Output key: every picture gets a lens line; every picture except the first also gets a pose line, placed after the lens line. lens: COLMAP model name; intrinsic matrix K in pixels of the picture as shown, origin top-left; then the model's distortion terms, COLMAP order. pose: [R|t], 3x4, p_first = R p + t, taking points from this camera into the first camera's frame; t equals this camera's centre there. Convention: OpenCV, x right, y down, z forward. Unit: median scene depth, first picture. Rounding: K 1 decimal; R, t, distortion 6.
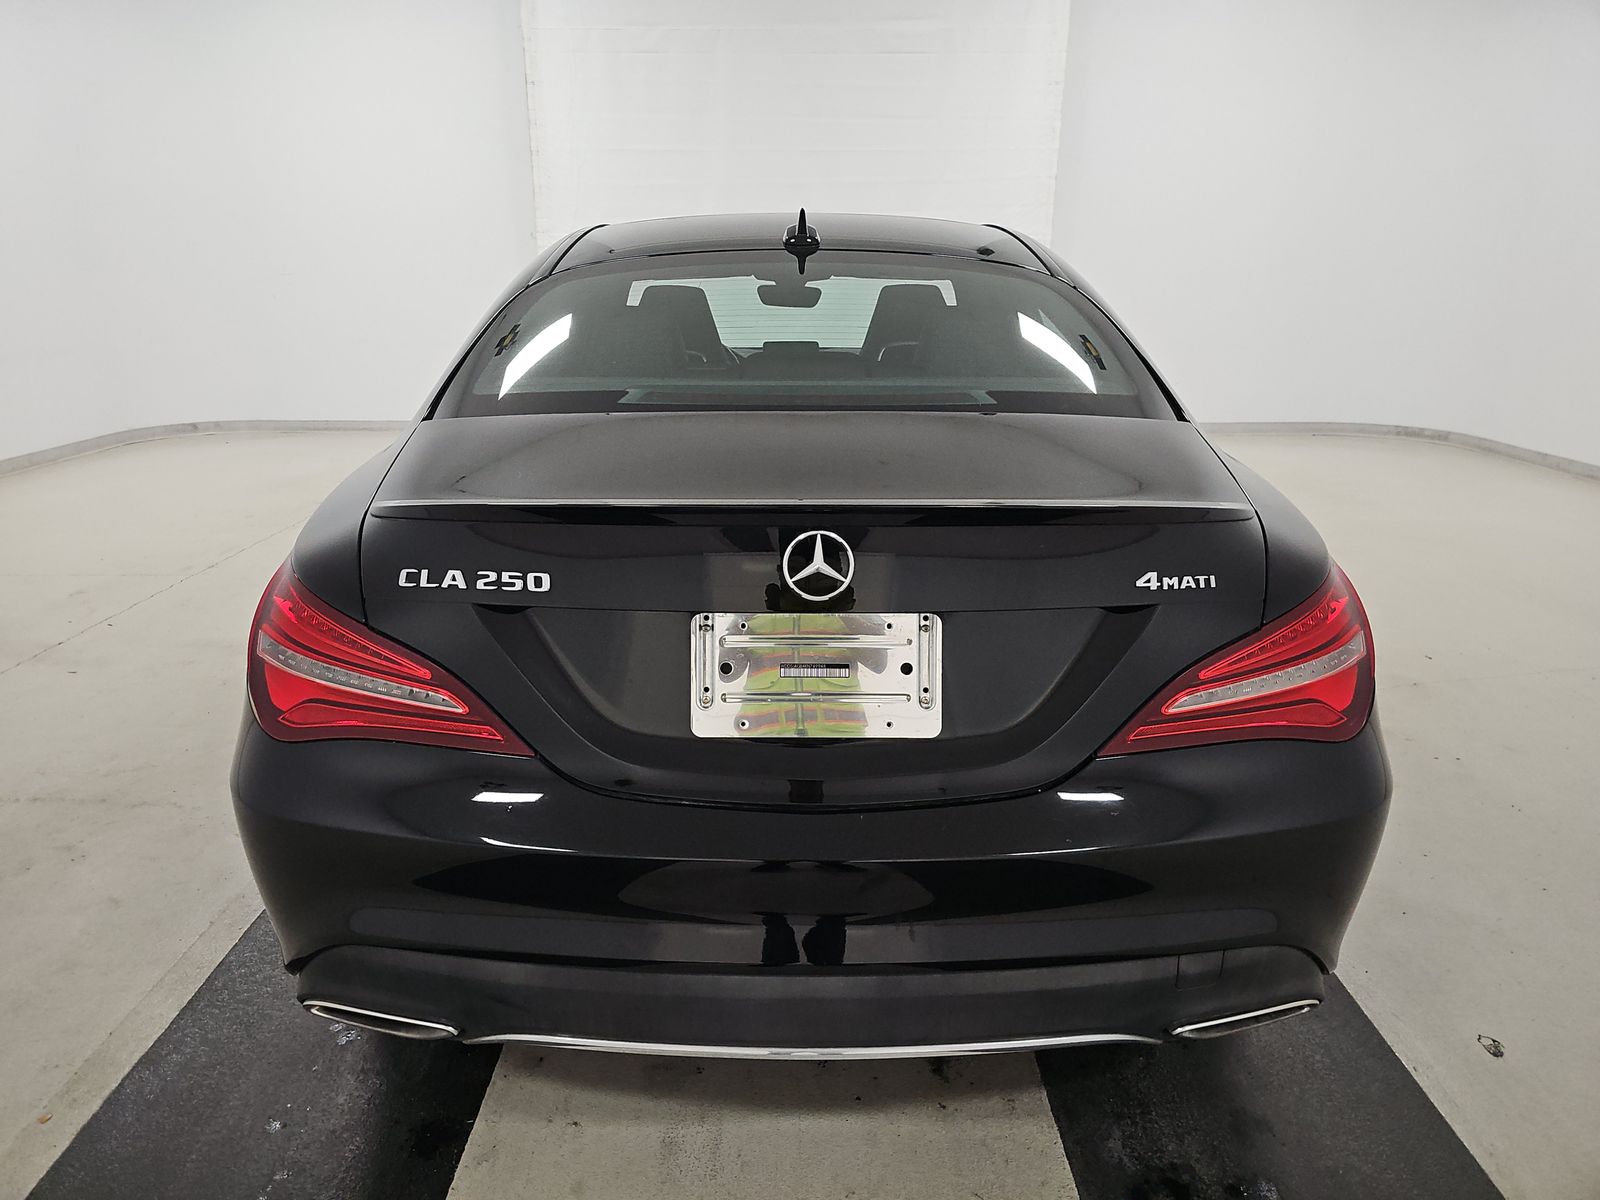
lens RADIAL K [[1055.6, 0, 801.0], [0, 1055.6, 607.9], [0, 0, 1]] dist [0.010381, -0.008176]
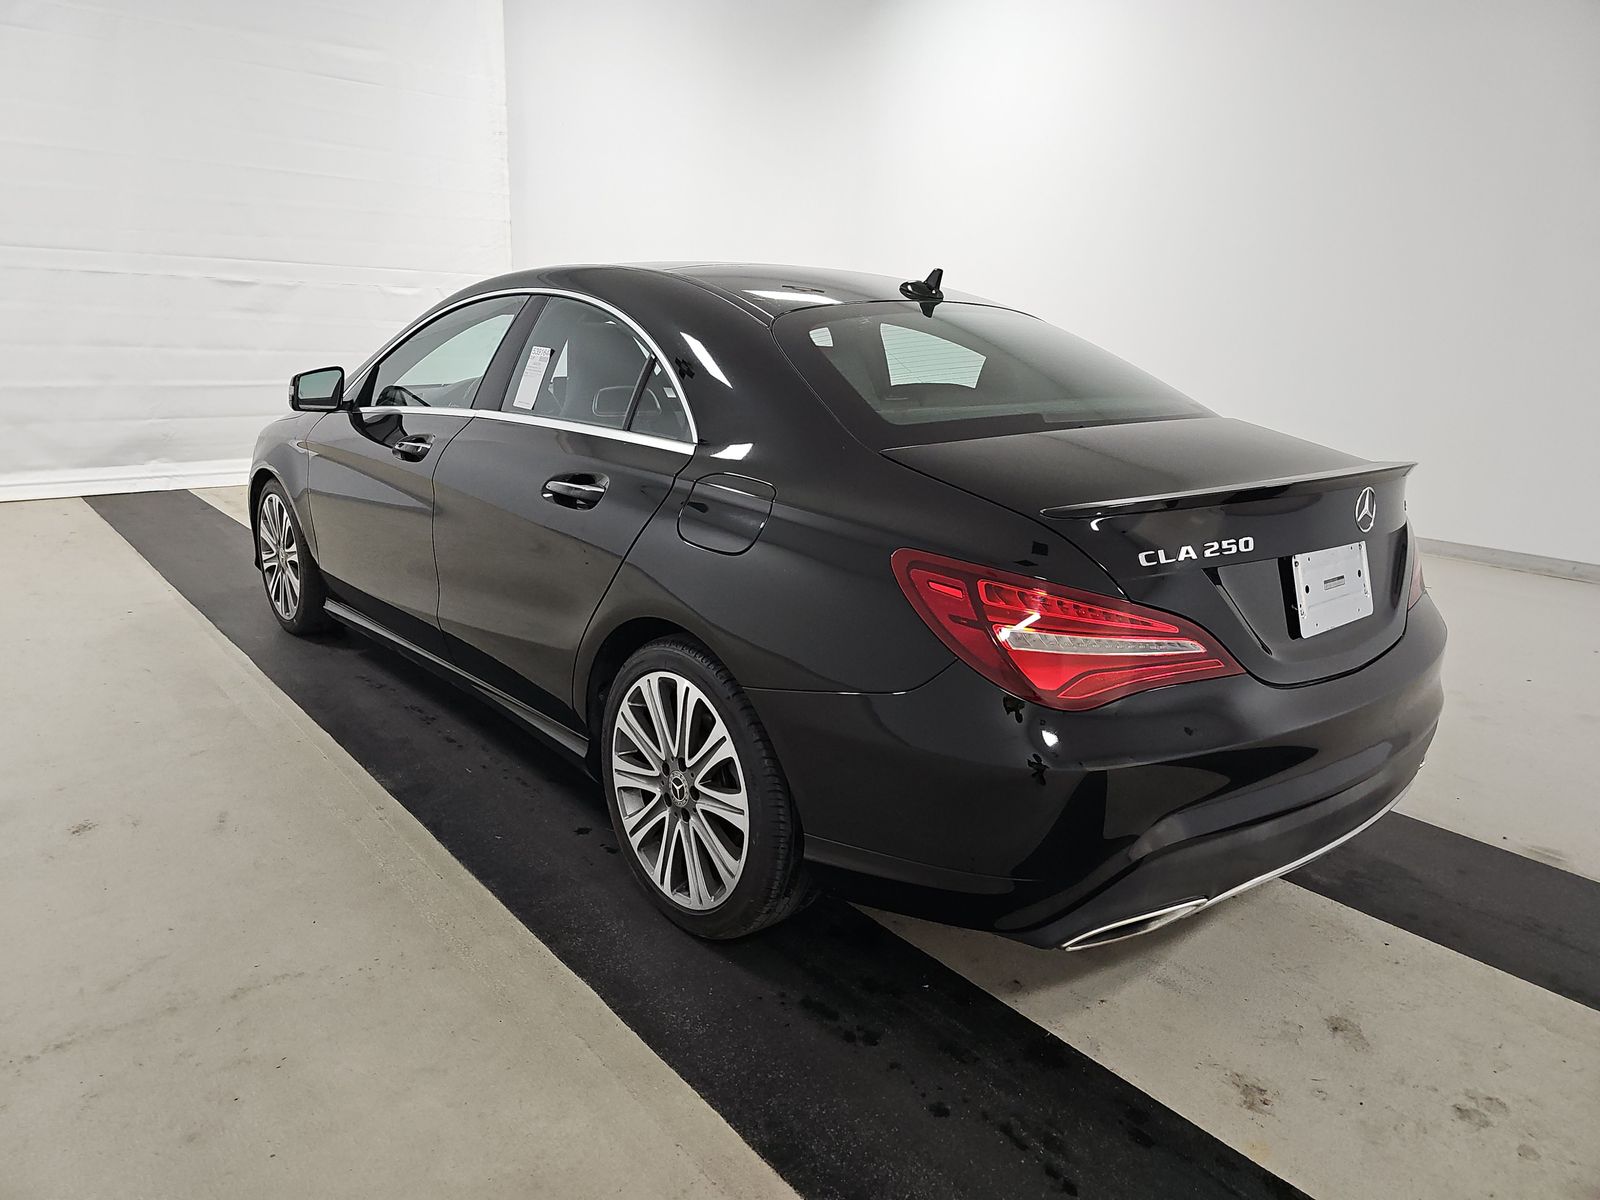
lens RADIAL K [[1055.6, 0, 797.6], [0, 1055.6, 593.0], [0, 0, 1]] dist [0.010381, -0.008176]
pose [[0.755888, -0.139532, 0.639660, -1.547708], [0.168450, 0.985581, 0.015931, -0.080821], [-0.632659, 0.095709, 0.768493, 0.296824]]
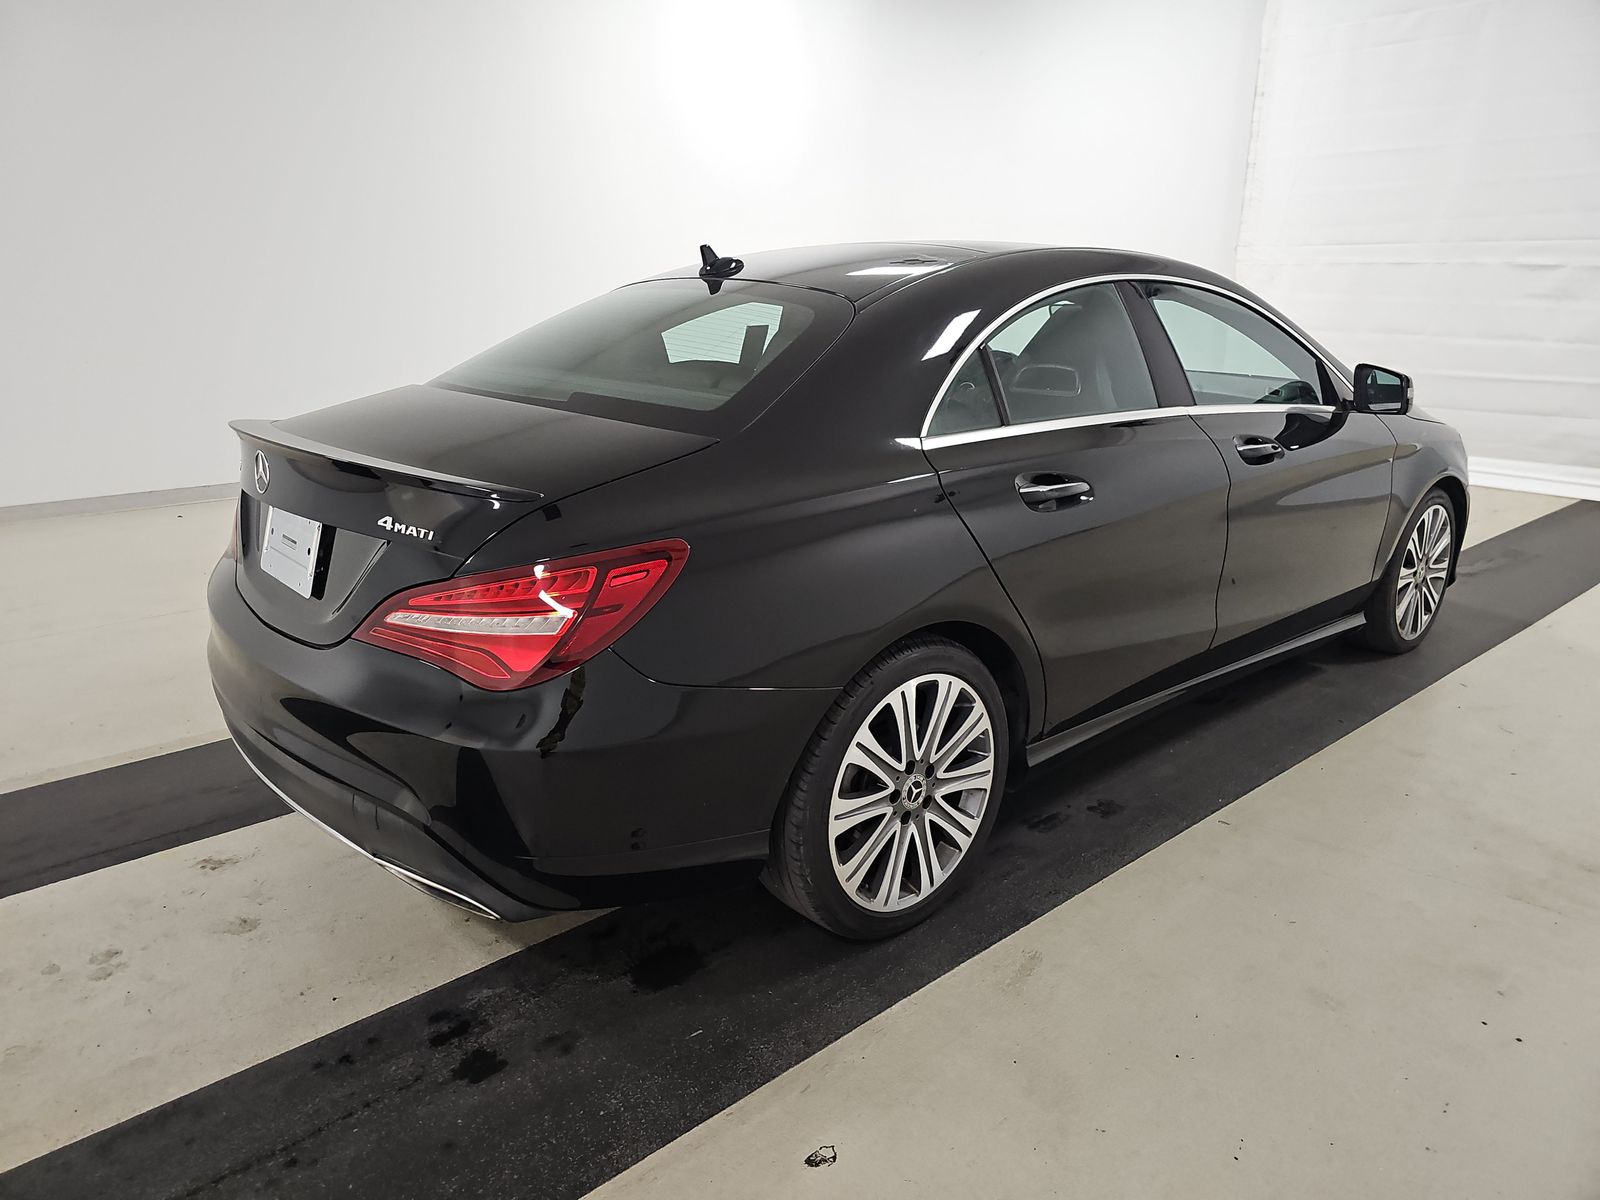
lens RADIAL K [[1055.6, 0, 796.6], [0, 1055.6, 600.0], [0, 0, 1]] dist [0.010381, -0.008176]
pose [[0.664540, 0.215493, -0.715506, 1.652438], [-0.227259, 0.970443, 0.081202, -0.157146], [0.711857, 0.108643, 0.693871, 0.427196]]
